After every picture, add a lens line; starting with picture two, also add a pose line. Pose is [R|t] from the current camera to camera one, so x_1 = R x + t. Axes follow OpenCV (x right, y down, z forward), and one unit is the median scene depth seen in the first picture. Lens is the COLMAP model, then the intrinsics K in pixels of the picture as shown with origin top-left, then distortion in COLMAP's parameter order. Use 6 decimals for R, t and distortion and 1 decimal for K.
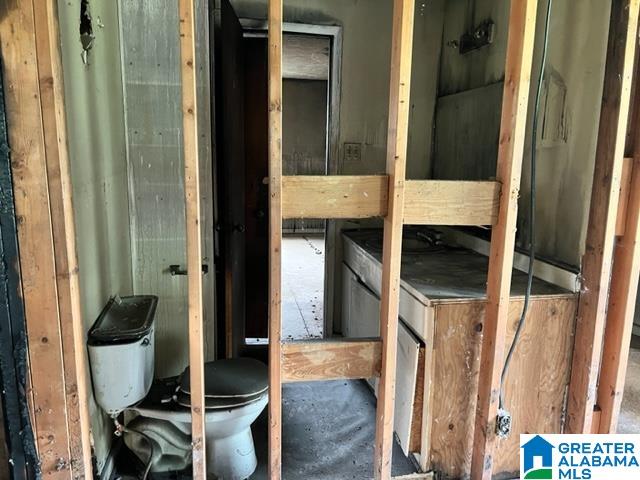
lens RADIAL K [[490.5, 0, 318.1], [0, 490.5, 239.9], [0, 0, 1]] dist [0.045342, -0.002849]
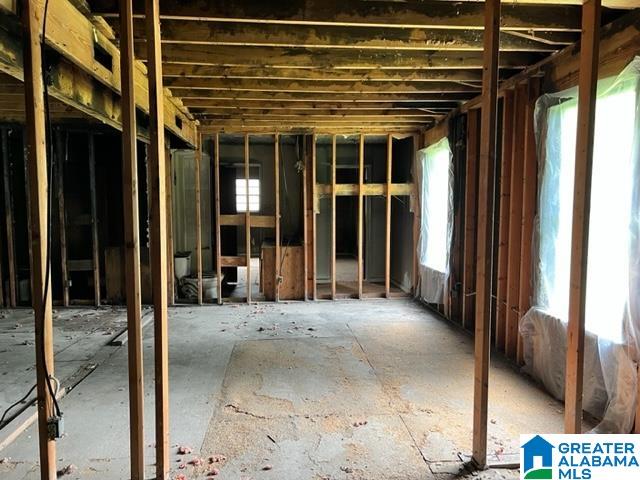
lens RADIAL K [[490.5, 0, 322.0], [0, 490.5, 241.7], [0, 0, 1]] dist [0.045342, -0.002849]
pose [[0.995407, -0.014499, -0.094631, 1.033423], [0.004296, 0.994235, -0.107138, 0.477622], [0.095639, 0.106240, 0.989730, -2.648492]]
